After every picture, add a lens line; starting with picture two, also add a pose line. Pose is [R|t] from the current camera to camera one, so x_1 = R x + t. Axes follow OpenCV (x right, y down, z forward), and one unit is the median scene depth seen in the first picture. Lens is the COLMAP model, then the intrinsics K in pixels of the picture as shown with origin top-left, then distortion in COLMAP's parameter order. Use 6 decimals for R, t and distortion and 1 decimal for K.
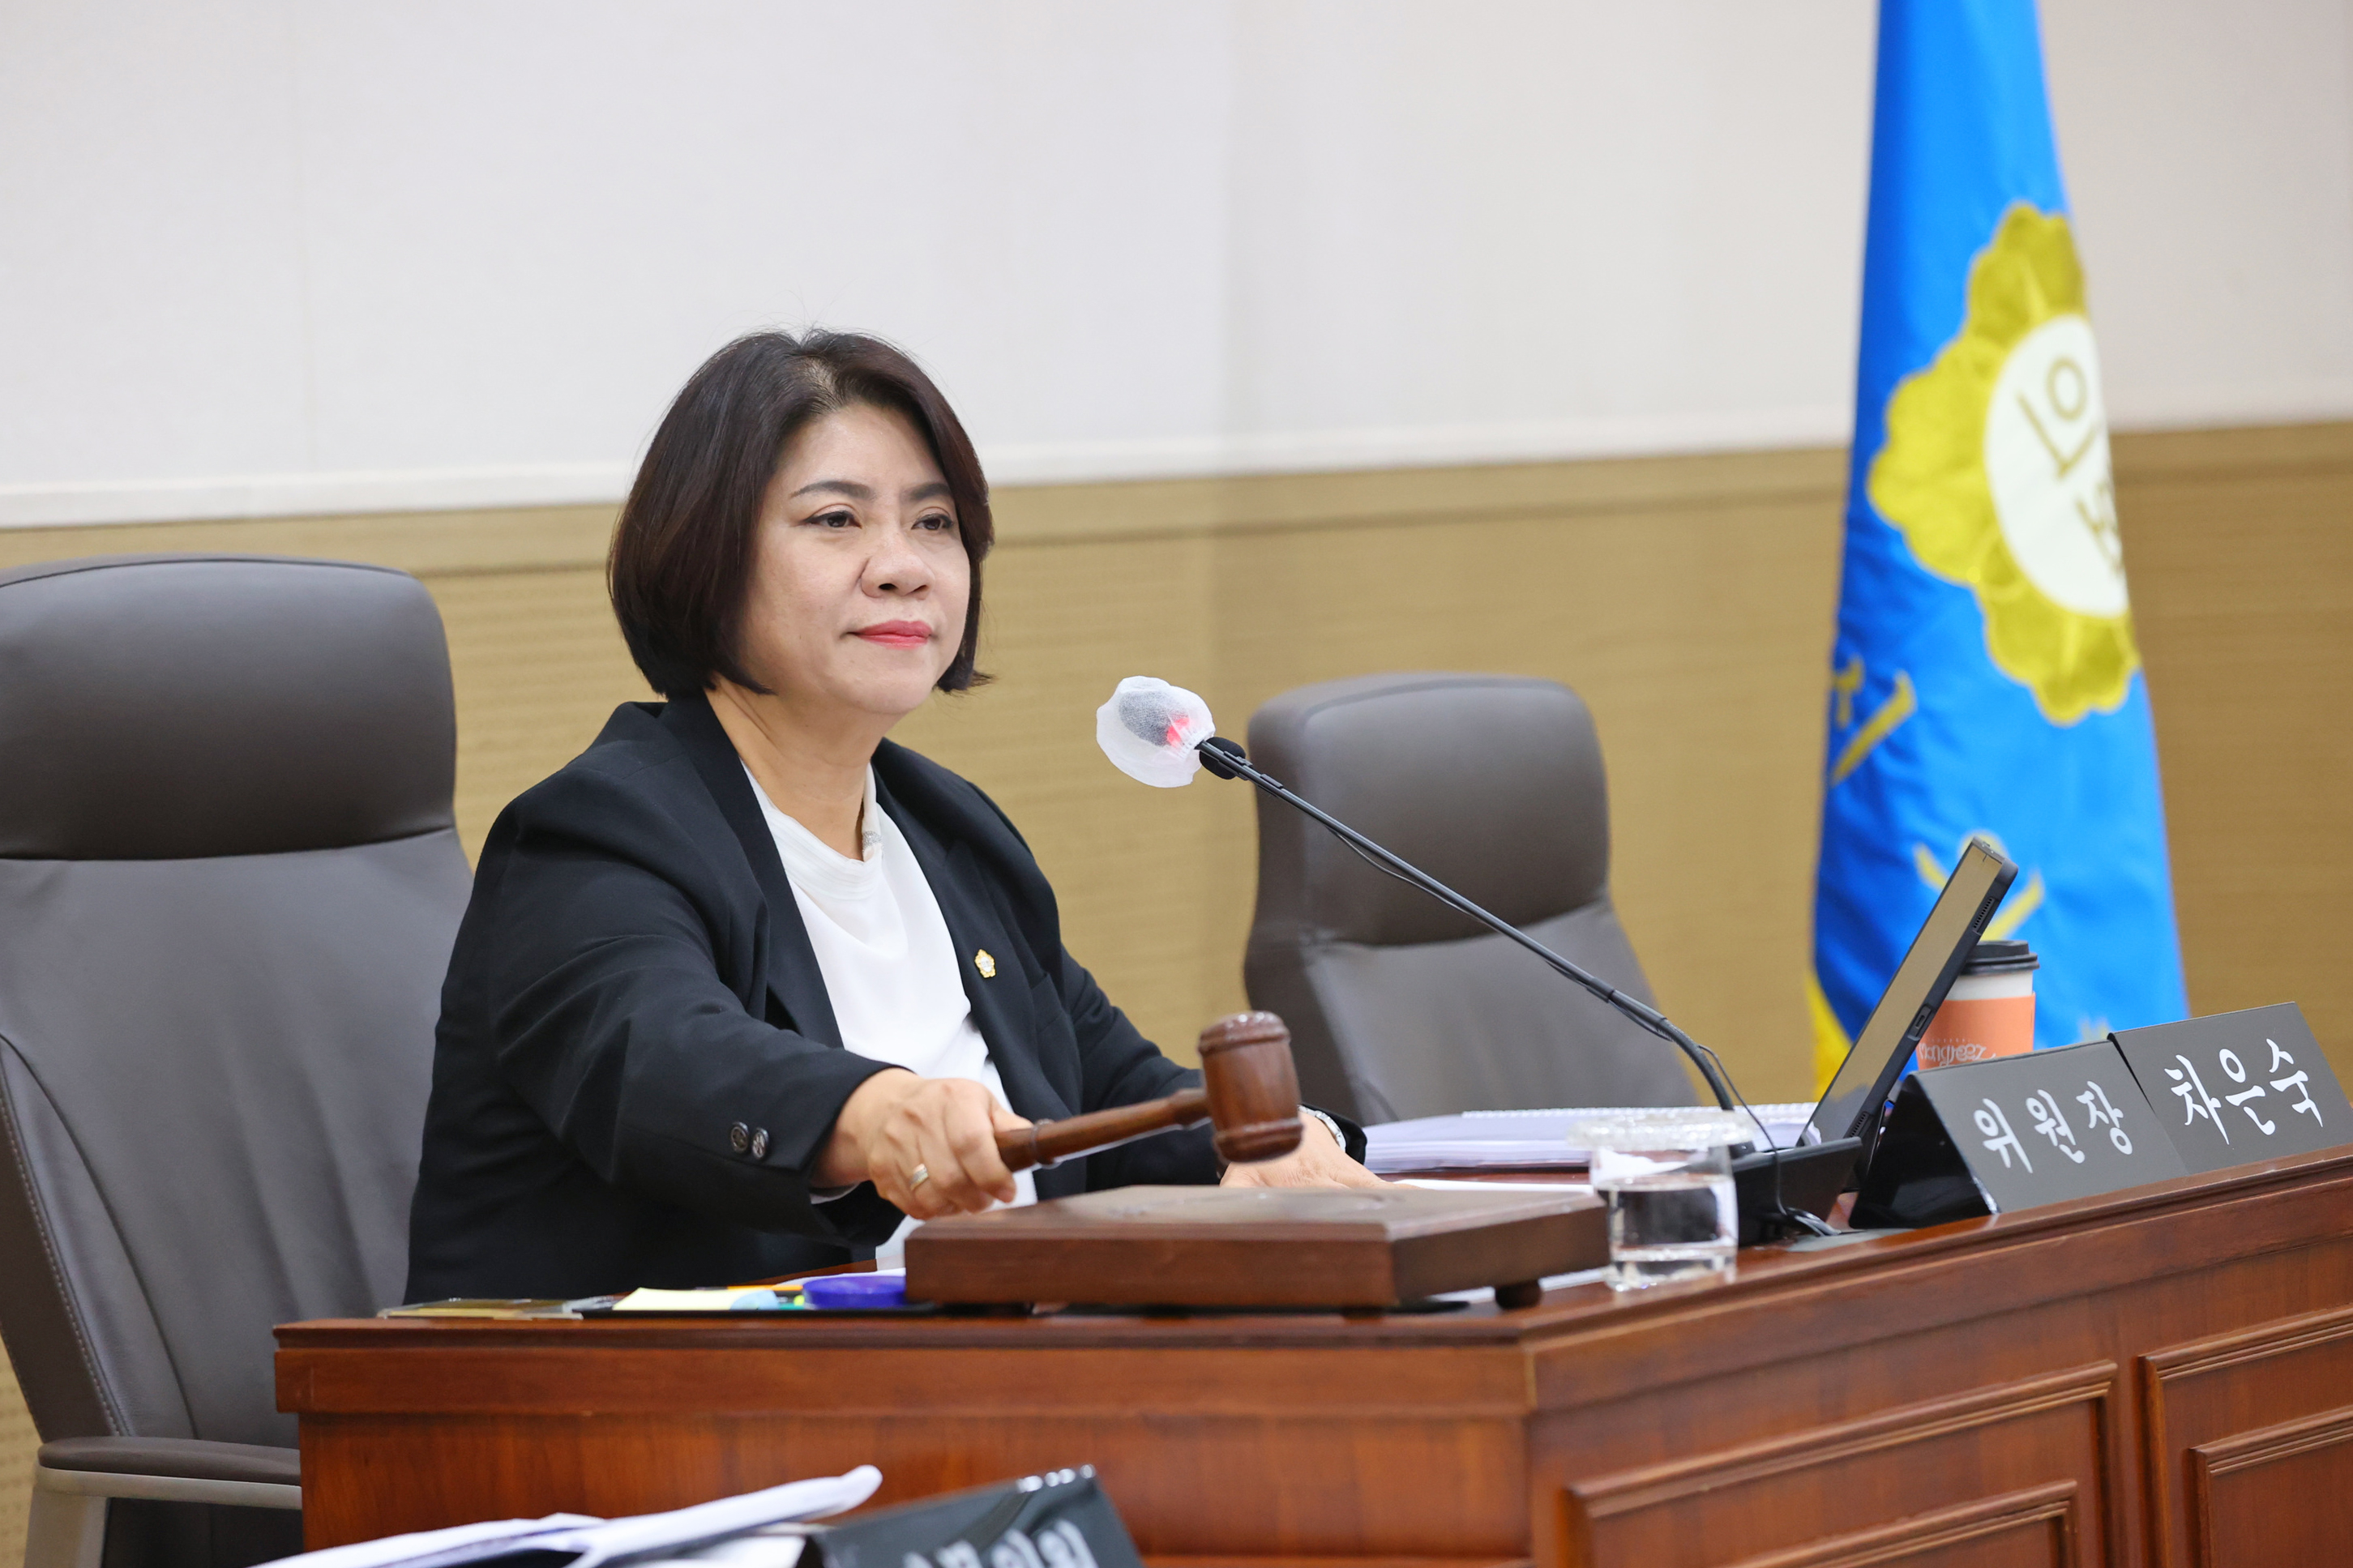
lens RADIAL K [[9393.2, 0, 1176.5], [0, 9393.2, 784.0], [0, 0, 1]] dist [0.494145, 3.477576]
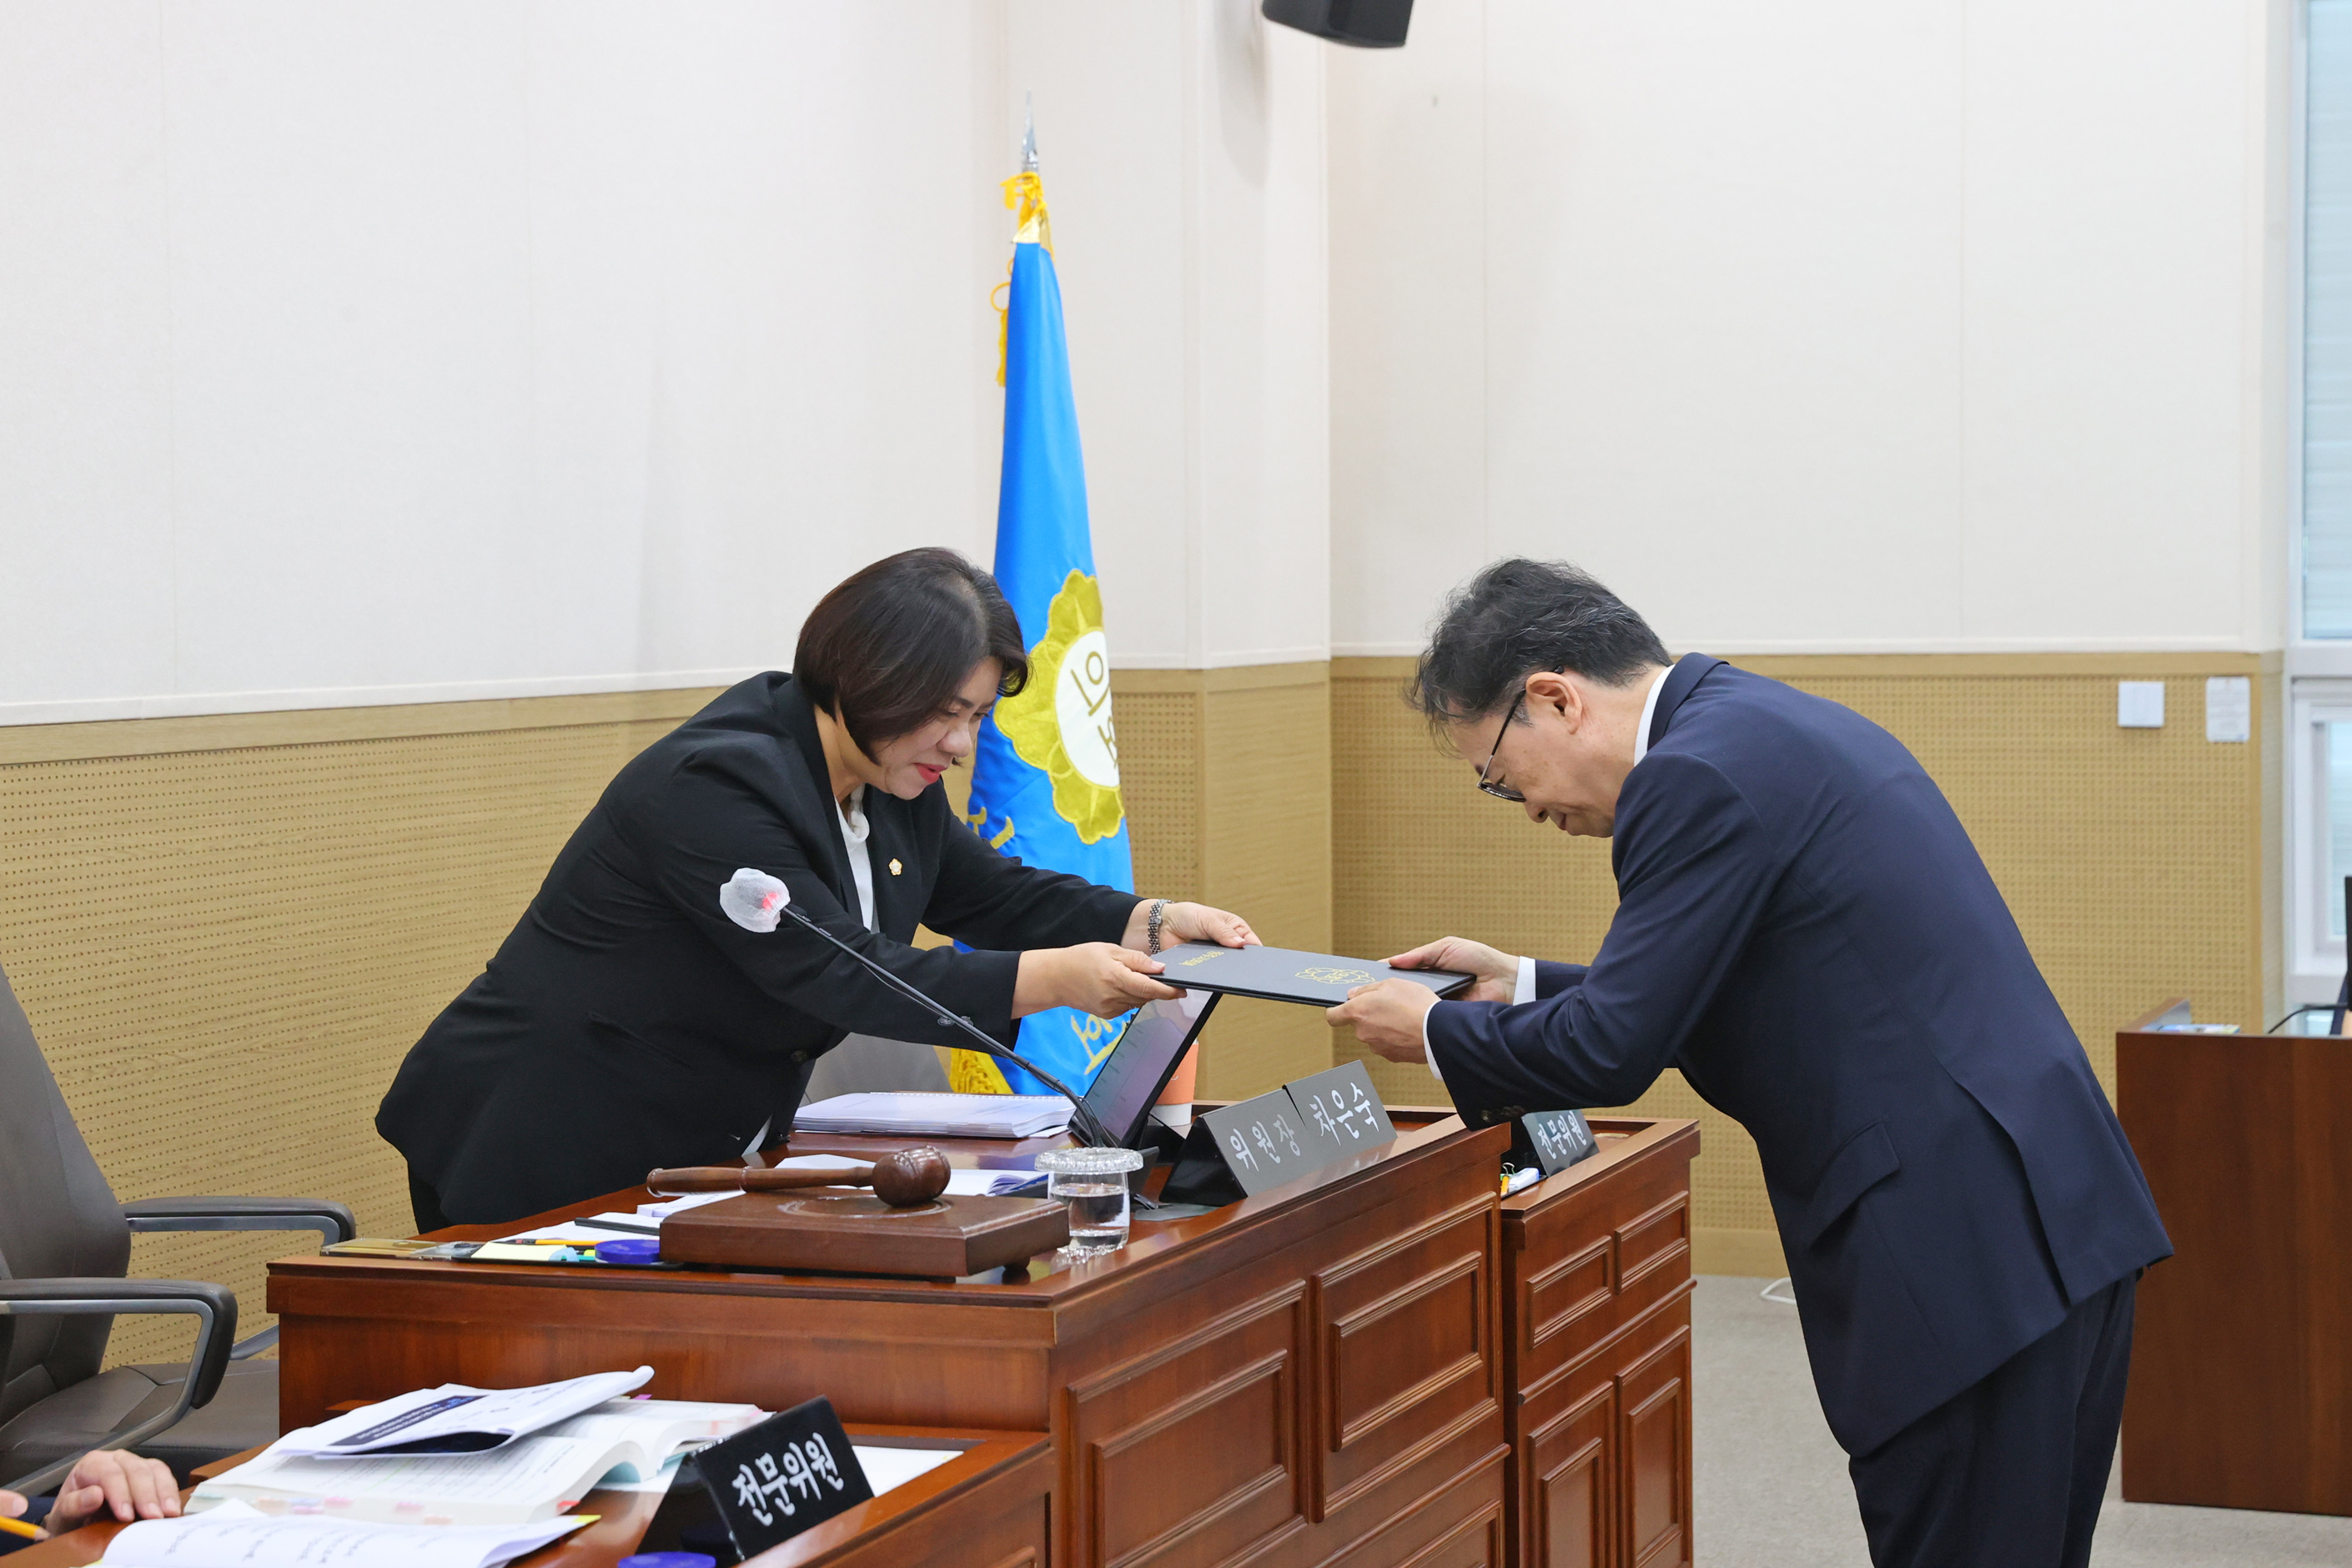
lens RADIAL K [[4465.0, 0, 1176.0], [0, 4465.0, 784.0], [0, 0, 1]] dist [0.155625, -0.023779]
pose [[0.982558, 0.034508, 0.182724, -0.079571], [-0.035754, 0.999354, 0.003527, -0.033485], [-0.182484, -0.009999, 0.983158, 0.171488]]
